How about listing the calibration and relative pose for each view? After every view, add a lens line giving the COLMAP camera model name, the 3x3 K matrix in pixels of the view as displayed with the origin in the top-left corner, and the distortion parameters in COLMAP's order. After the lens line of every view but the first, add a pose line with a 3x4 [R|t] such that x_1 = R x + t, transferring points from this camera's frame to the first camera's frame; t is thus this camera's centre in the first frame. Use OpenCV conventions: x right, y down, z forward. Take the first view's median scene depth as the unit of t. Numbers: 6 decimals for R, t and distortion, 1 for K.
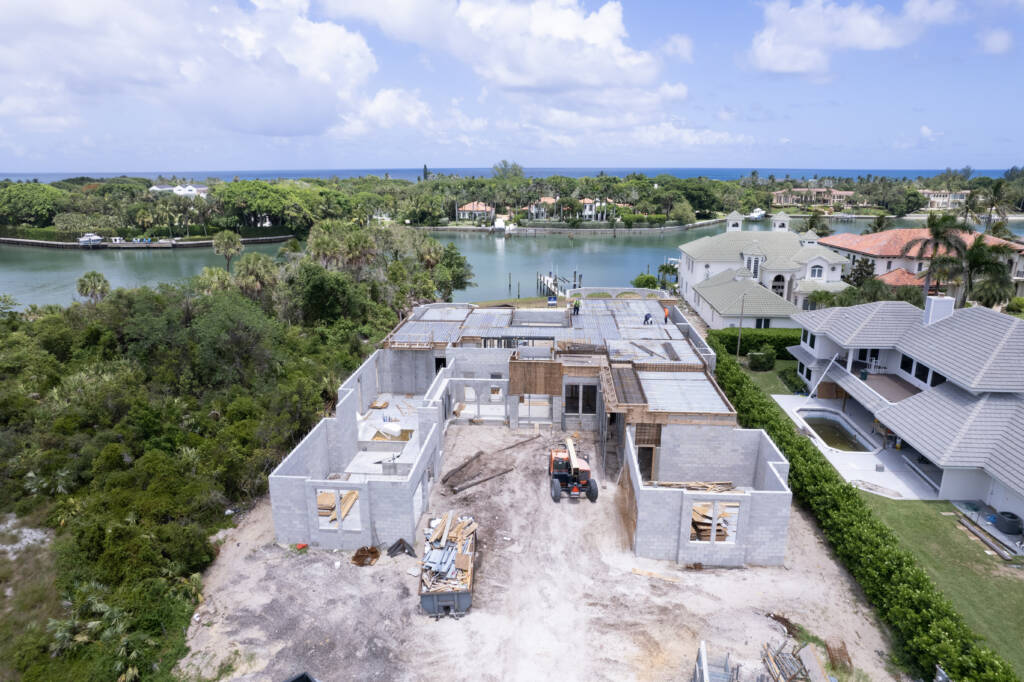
lens RADIAL K [[654.0, 0, 512.0], [0, 654.0, 341.0], [0, 0, 1]] dist [-0.090044, 0.080733]
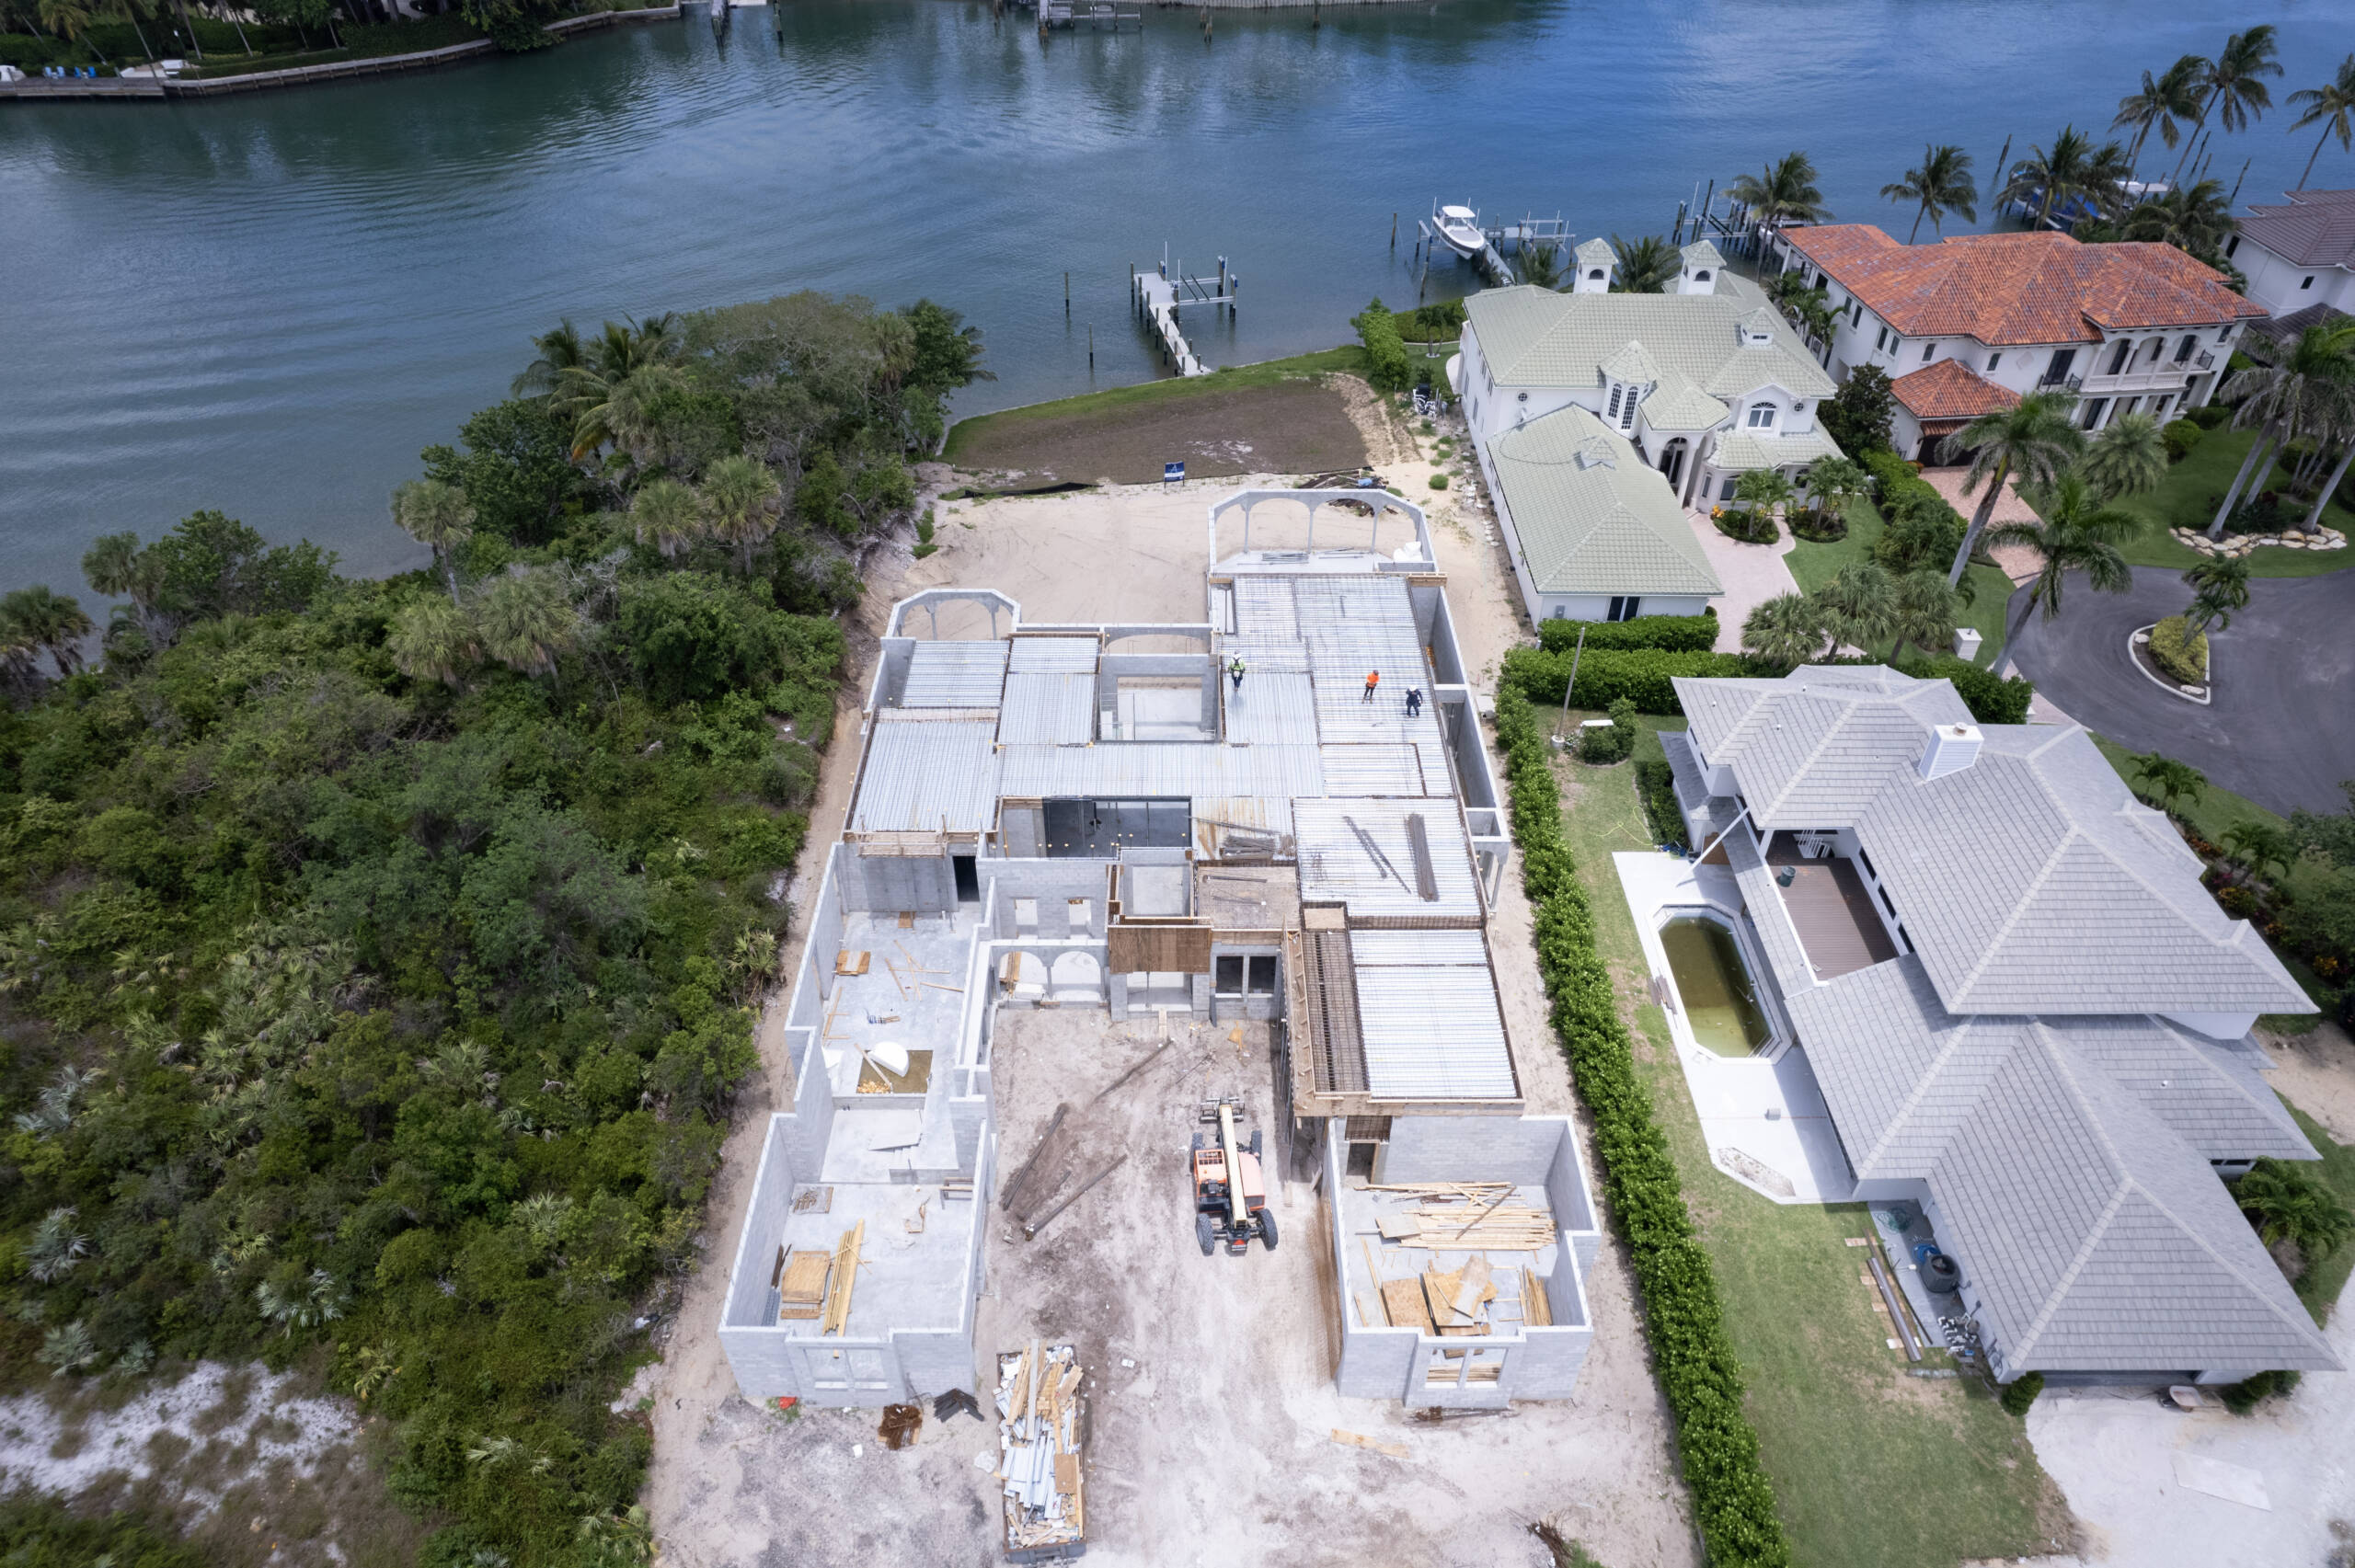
lens RADIAL K [[1504.0, 0, 1177.5], [0, 1504.0, 784.0], [0, 0, 1]] dist [-0.090044, 0.080733]
pose [[0.997043, -0.044706, 0.062508, -0.021349], [0.014740, 0.909525, 0.415387, -0.663043], [-0.075423, -0.413238, 0.907494, -0.033314]]
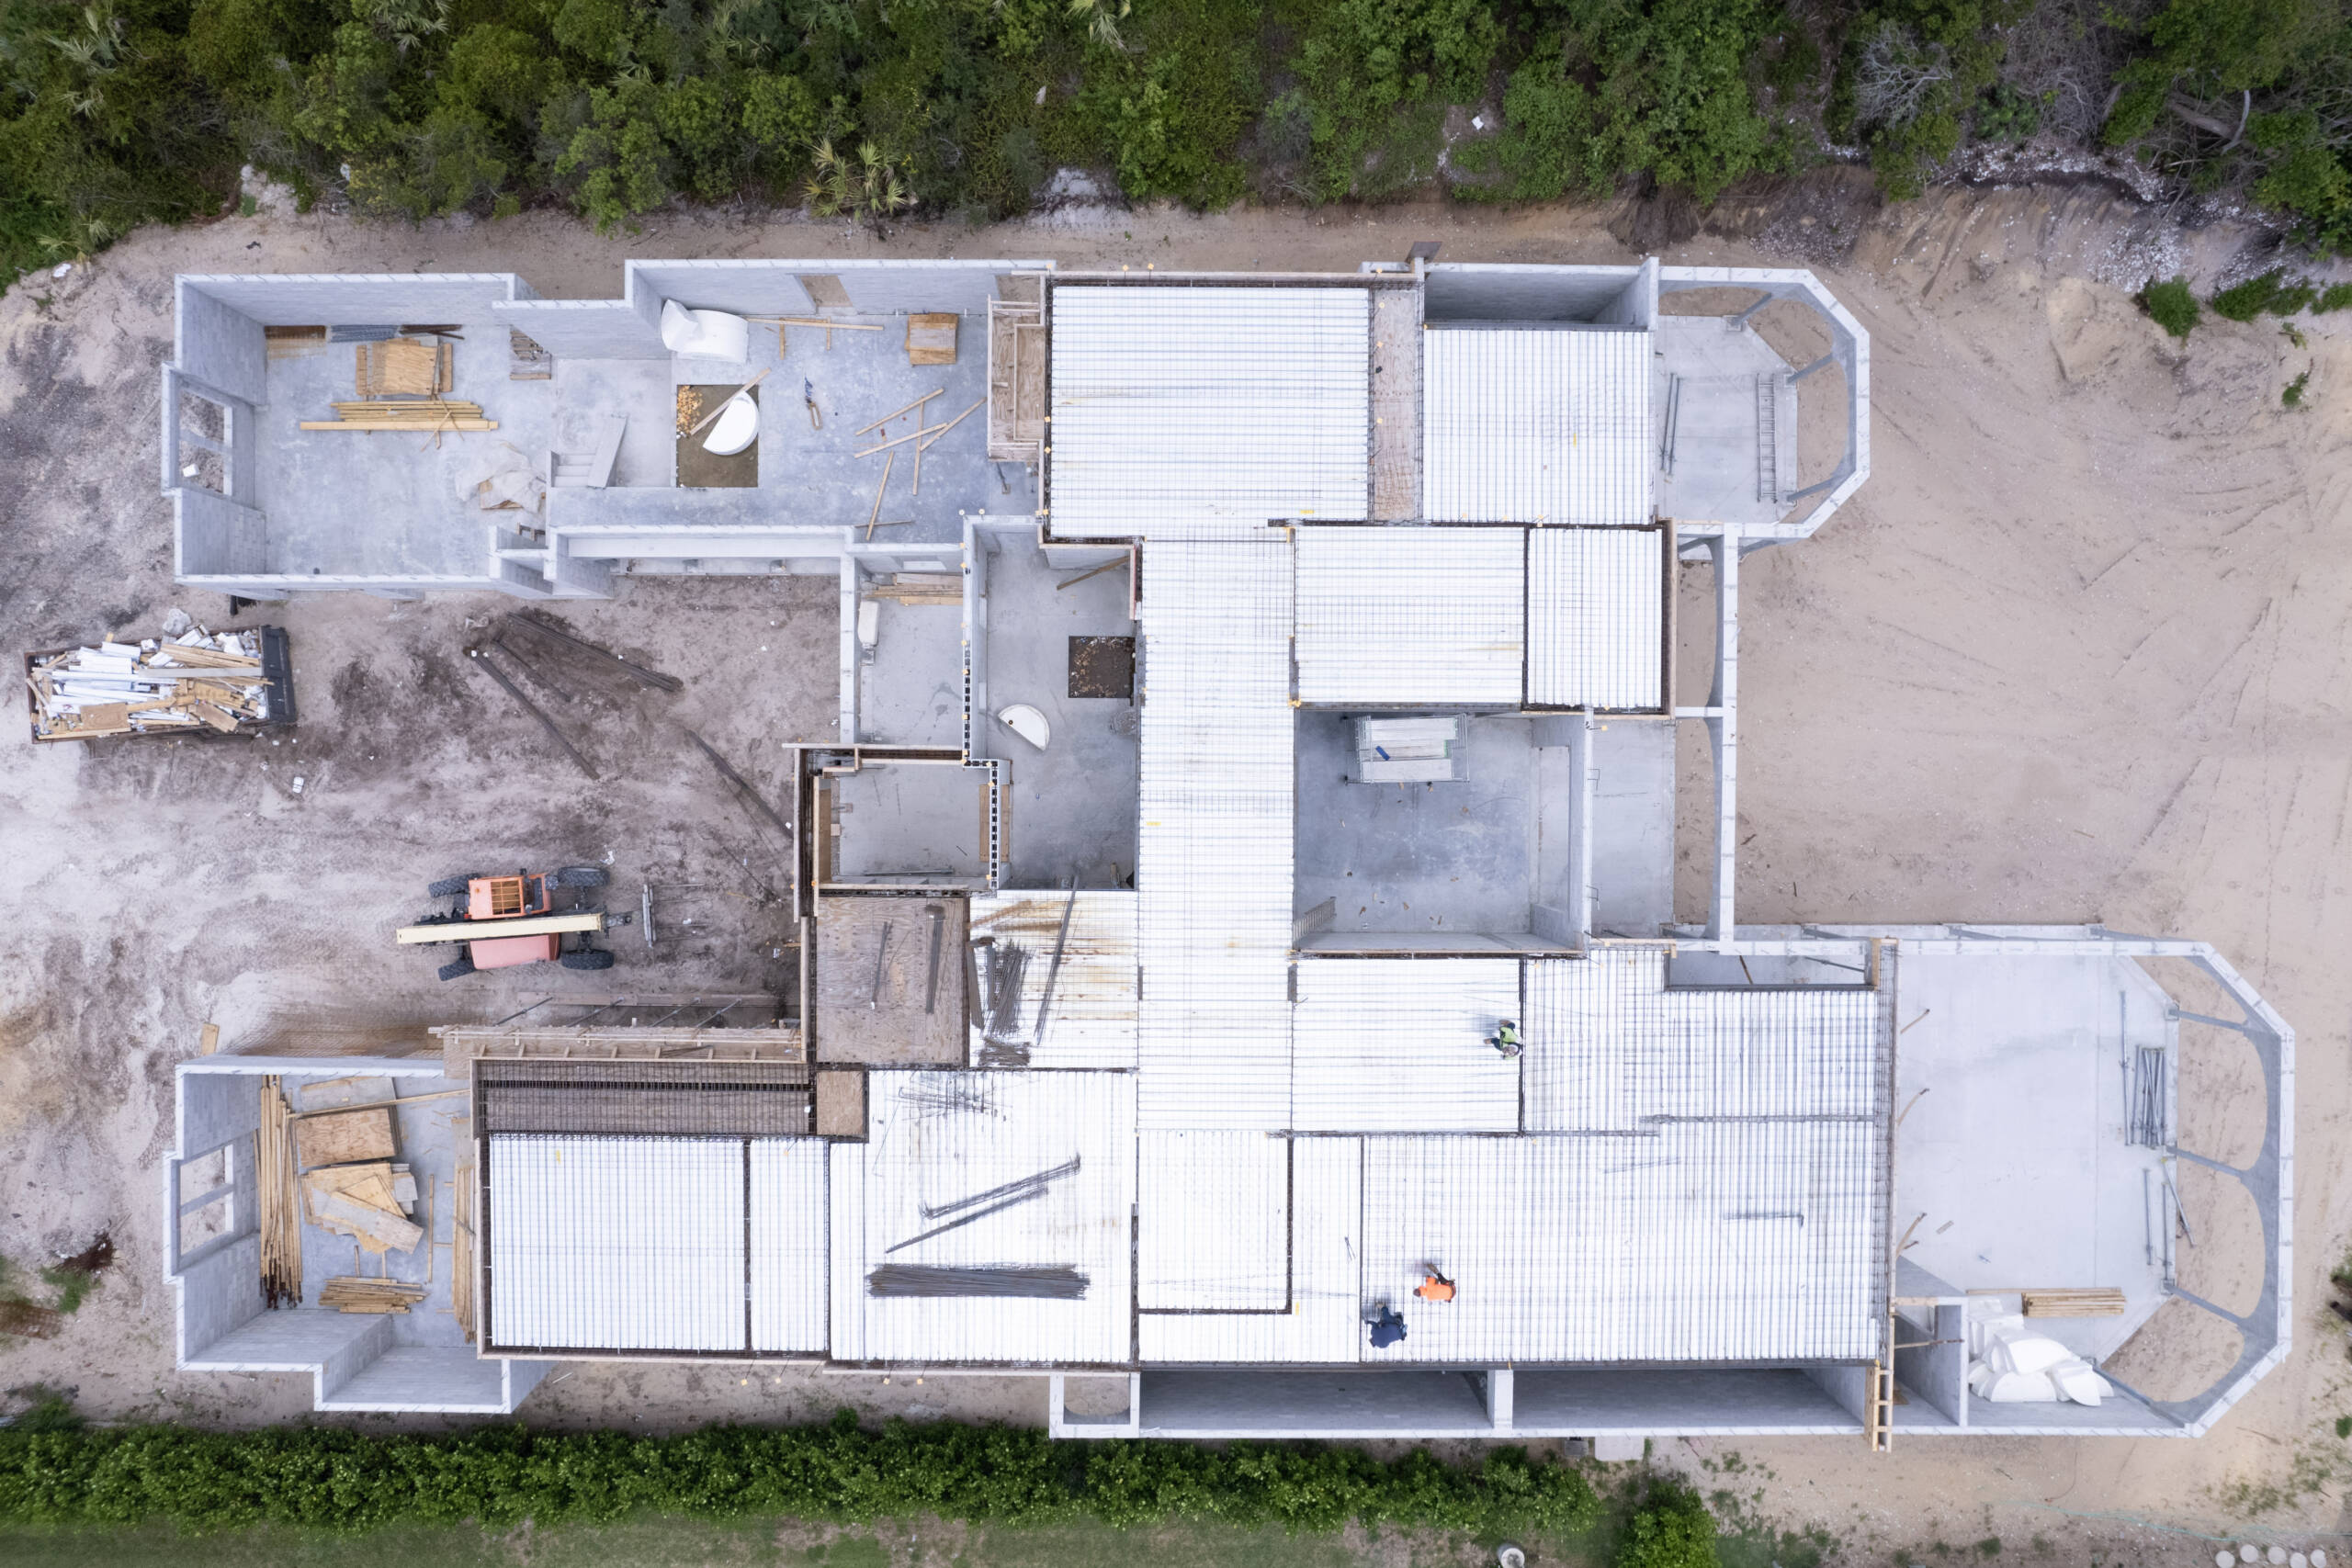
lens RADIAL K [[1580.9, 0, 1126.9], [0, 1580.9, 790.6], [0, 0, 1]] dist [-0.098401, 0.095406]
pose [[0.068248, 0.997528, 0.016766, 0.017076], [-0.263902, 0.001844, 0.964548, -0.870386], [0.962132, -0.070253, 0.263375, 1.128330]]
